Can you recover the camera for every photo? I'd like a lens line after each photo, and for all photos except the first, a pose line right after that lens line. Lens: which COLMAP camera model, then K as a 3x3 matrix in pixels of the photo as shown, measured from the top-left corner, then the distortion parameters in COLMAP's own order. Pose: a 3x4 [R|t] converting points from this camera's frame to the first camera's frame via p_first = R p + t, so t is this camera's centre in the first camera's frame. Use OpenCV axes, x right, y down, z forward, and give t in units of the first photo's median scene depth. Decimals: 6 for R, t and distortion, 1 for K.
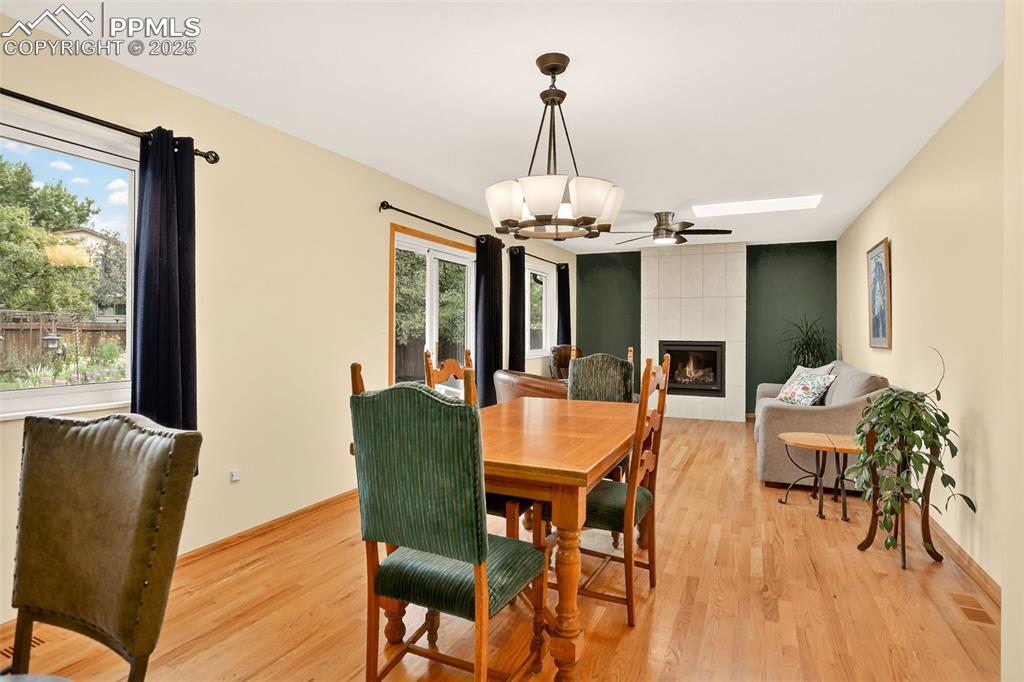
lens RADIAL K [[520.9, 0, 502.8], [0, 520.9, 336.7], [0, 0, 1]] dist [-0.073005, 0.031406]
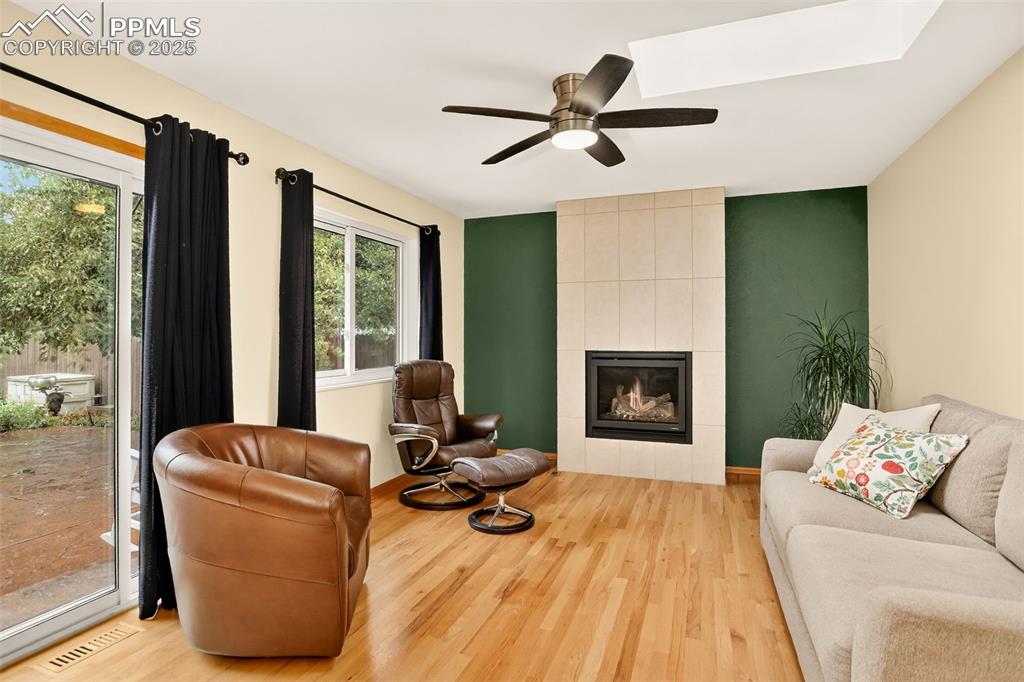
lens RADIAL K [[520.9, 0, 502.8], [0, 520.9, 336.7], [0, 0, 1]] dist [-0.073005, 0.031406]
pose [[0.996192, -0.005382, 0.087018, 0.165727], [0.006254, 0.999933, -0.009751, -0.004300], [-0.086959, 0.010258, 0.996159, 0.434504]]
